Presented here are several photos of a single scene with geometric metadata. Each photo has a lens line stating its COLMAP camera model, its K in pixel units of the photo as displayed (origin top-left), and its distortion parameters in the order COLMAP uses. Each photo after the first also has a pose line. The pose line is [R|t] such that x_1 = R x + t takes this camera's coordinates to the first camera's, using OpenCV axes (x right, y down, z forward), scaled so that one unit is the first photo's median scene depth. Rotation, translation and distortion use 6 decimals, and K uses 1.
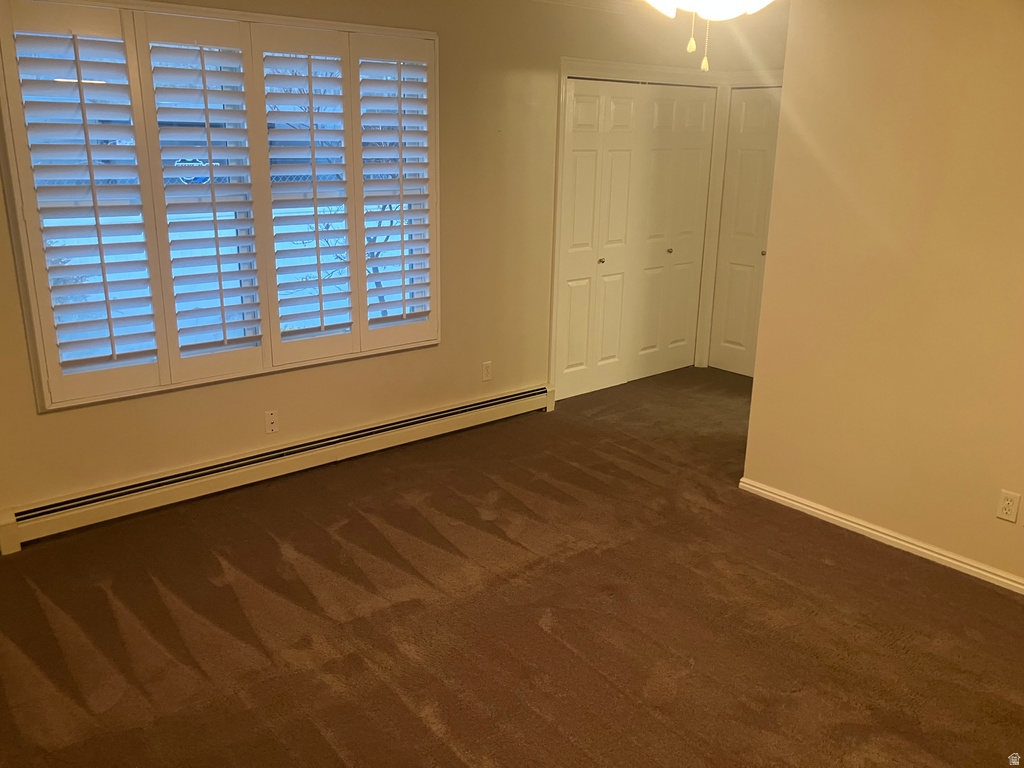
lens RADIAL K [[835.3, 0, 508.1], [0, 835.3, 386.4], [0, 0, 1]] dist [0.032869, -0.024277]
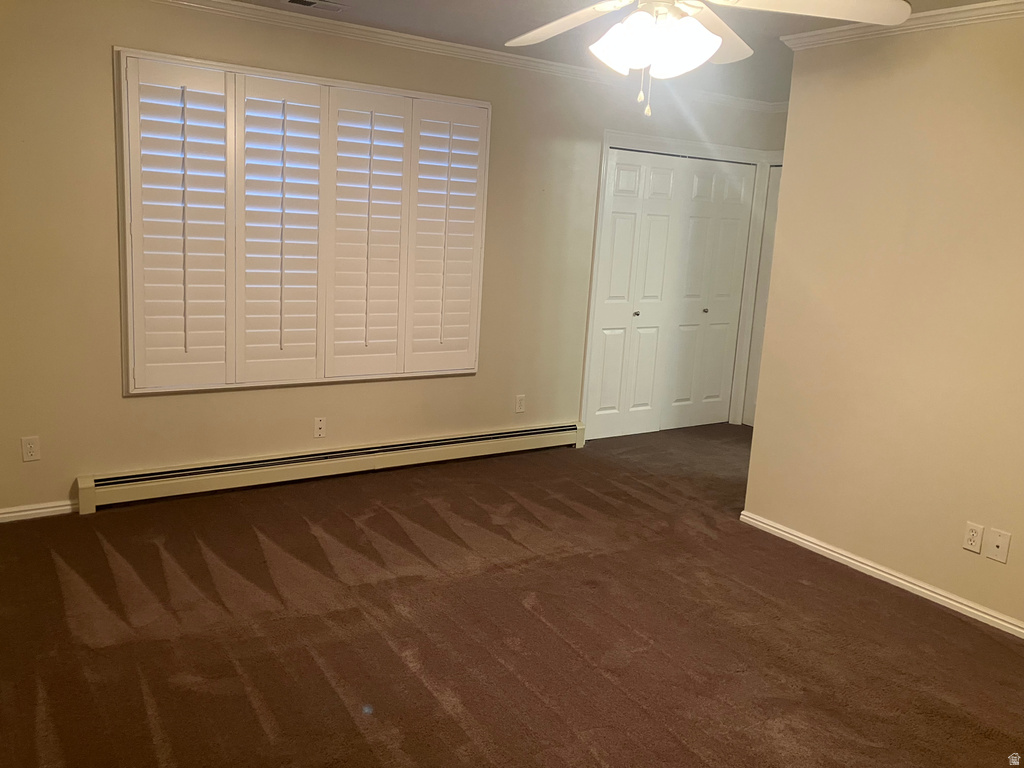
lens RADIAL K [[835.3, 0, 515.4], [0, 835.3, 381.0], [0, 0, 1]] dist [0.032869, -0.024277]
pose [[0.993411, 0.062135, -0.096304, 0.105771], [-0.071858, 0.992286, -0.101015, 0.093085], [0.089284, 0.107270, 0.990213, -0.127724]]
